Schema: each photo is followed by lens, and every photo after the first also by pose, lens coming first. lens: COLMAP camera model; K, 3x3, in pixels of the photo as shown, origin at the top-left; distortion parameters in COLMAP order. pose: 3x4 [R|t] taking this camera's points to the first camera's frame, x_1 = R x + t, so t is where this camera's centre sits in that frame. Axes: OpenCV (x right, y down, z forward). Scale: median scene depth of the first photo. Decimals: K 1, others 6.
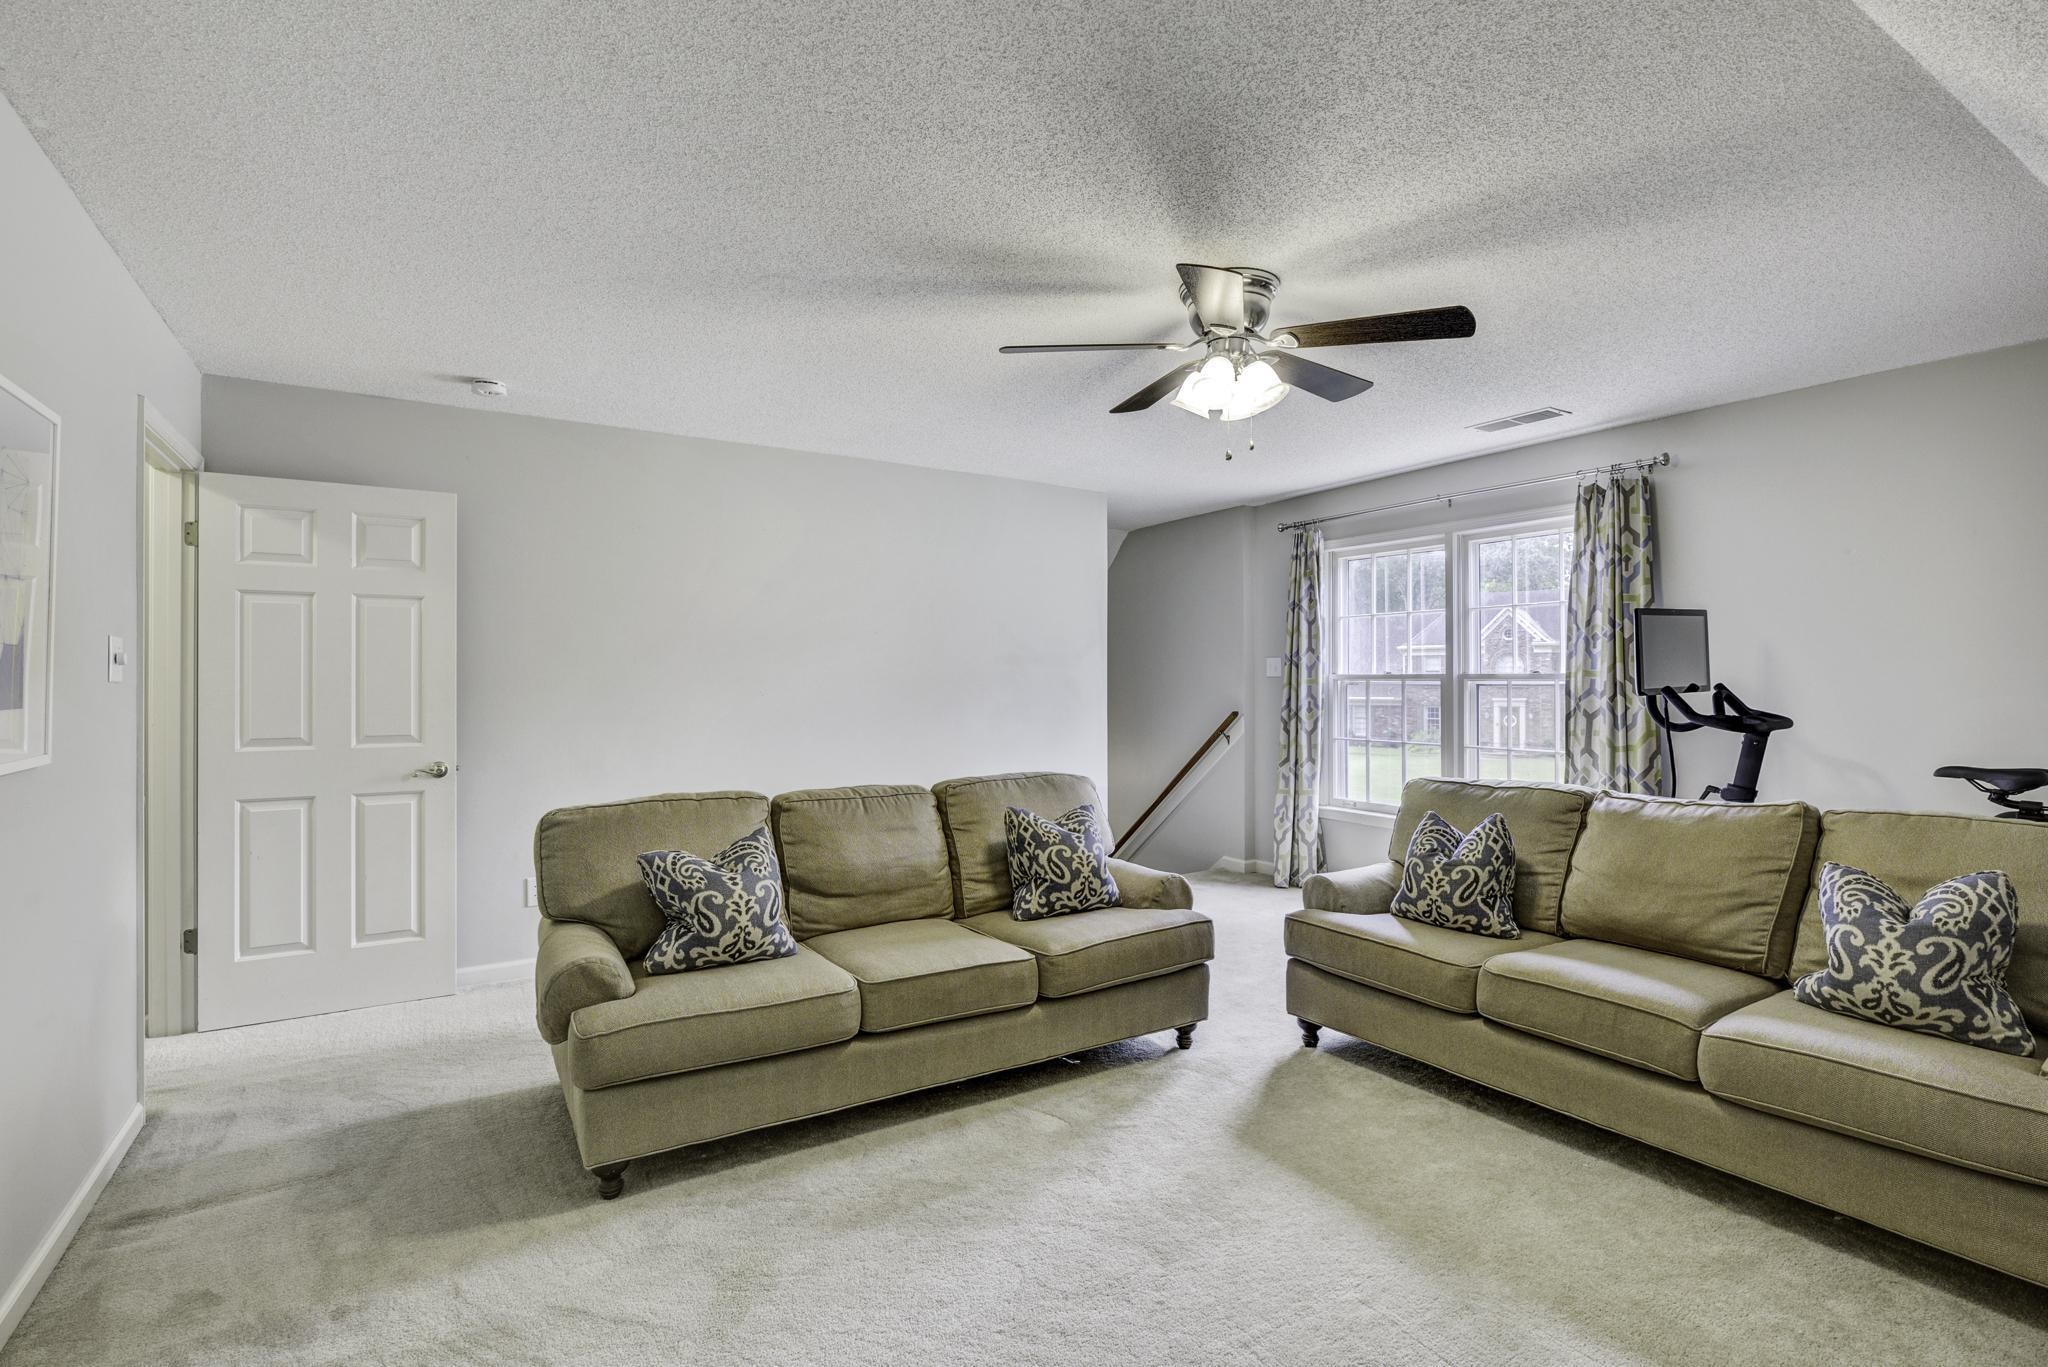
lens RADIAL K [[953.6, 0, 1014.6], [0, 953.6, 681.9], [0, 0, 1]] dist [-0.000822, -0.000186]
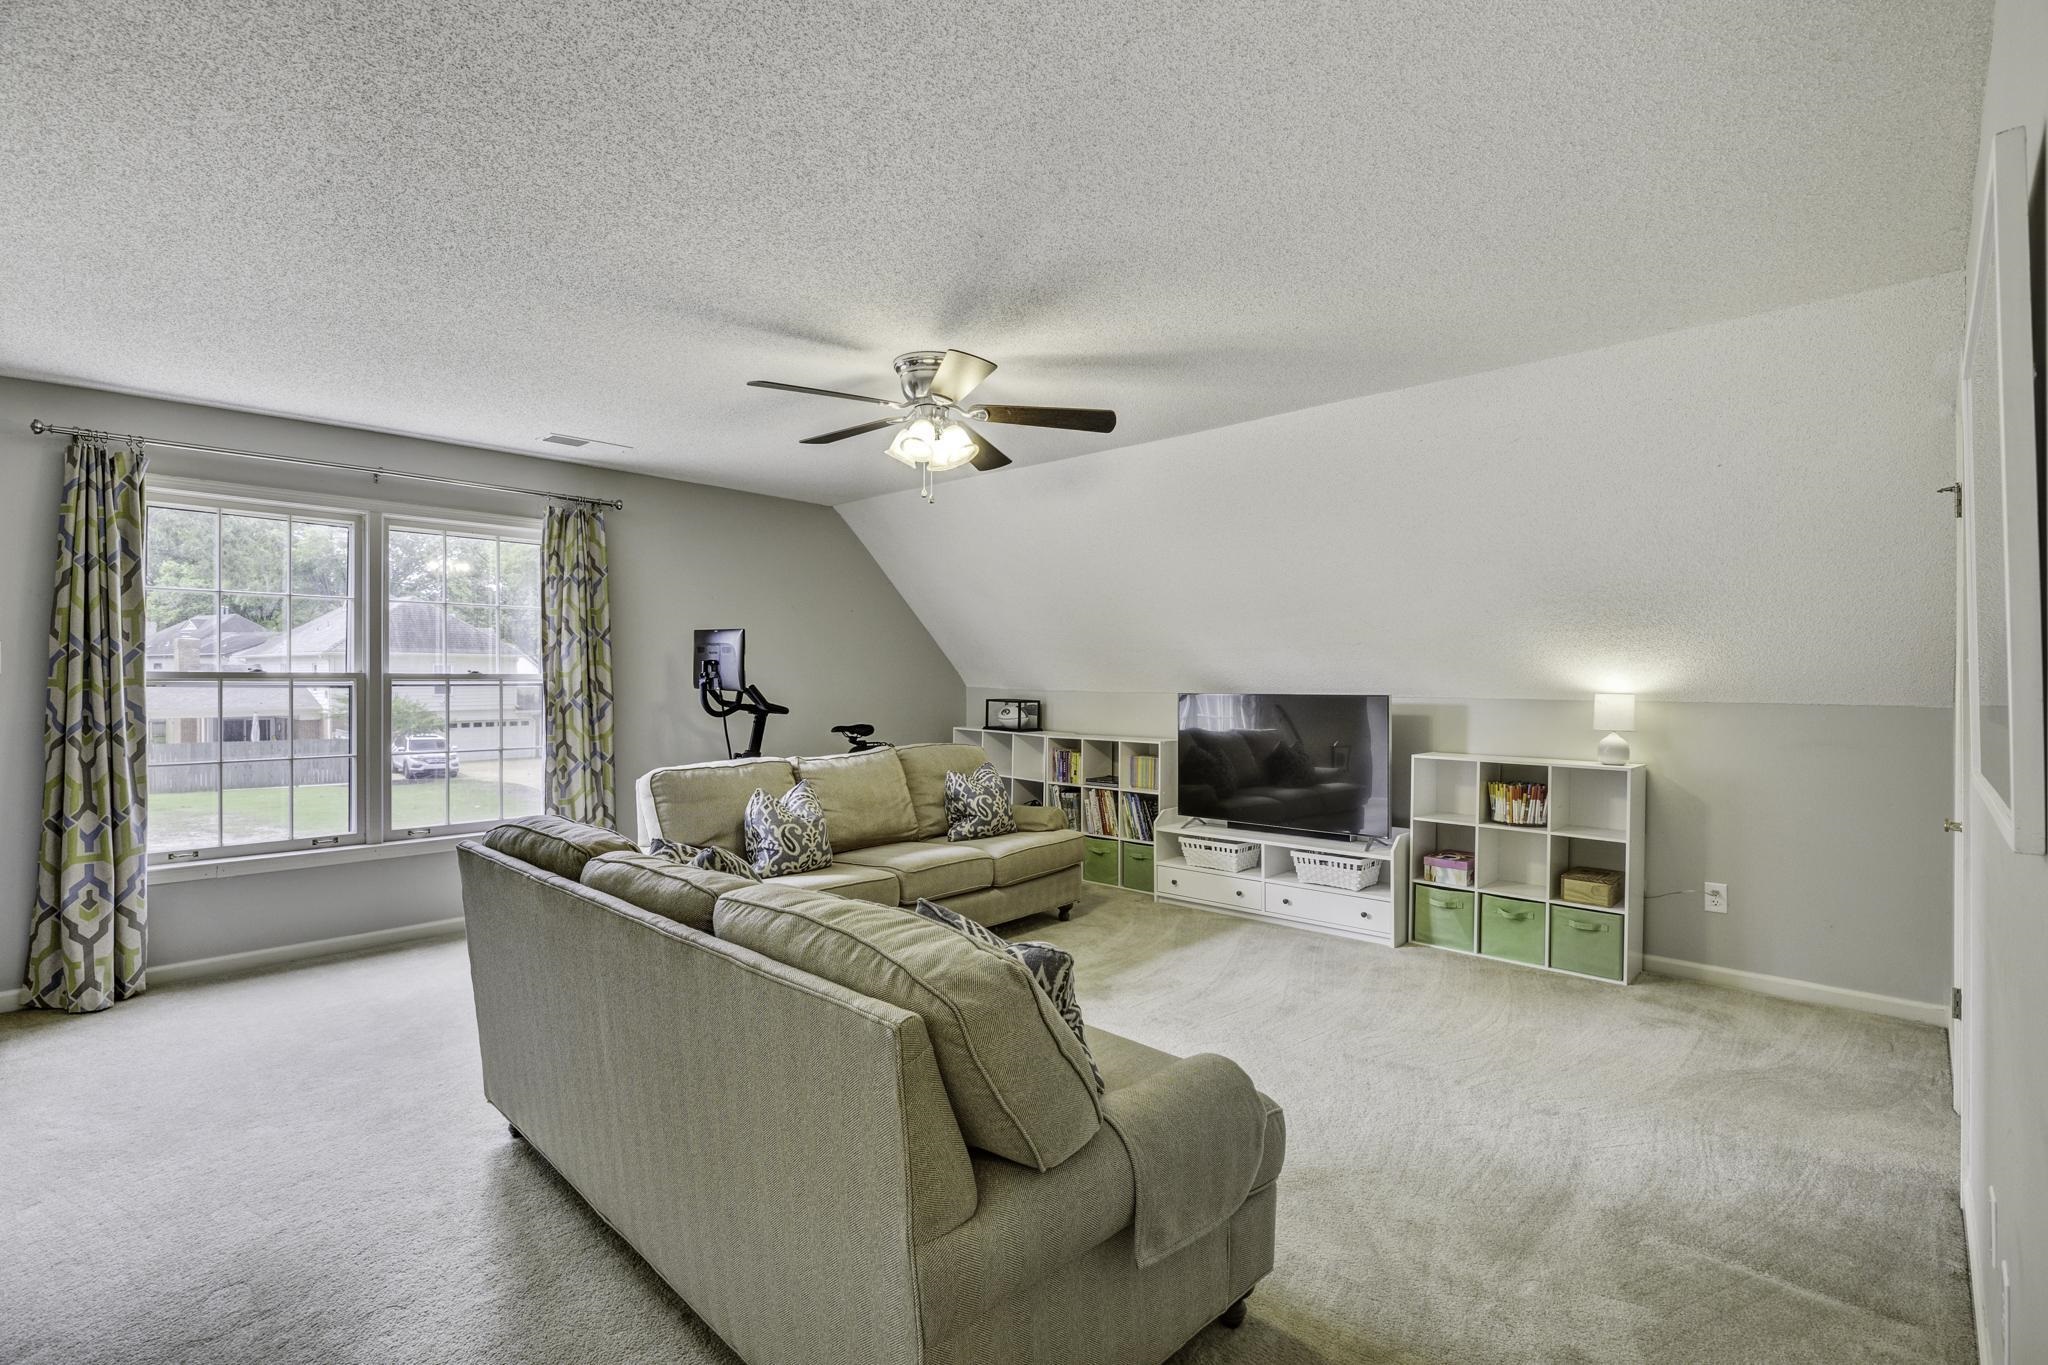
lens RADIAL K [[953.6, 0, 1014.6], [0, 953.6, 680.9], [0, 0, 1]] dist [-0.000822, -0.000186]
pose [[-0.250645, -0.003697, 0.968072, -0.660572], [-0.001753, 0.999993, 0.003365, -0.006193], [-0.968078, -0.000854, -0.250649, 0.793252]]
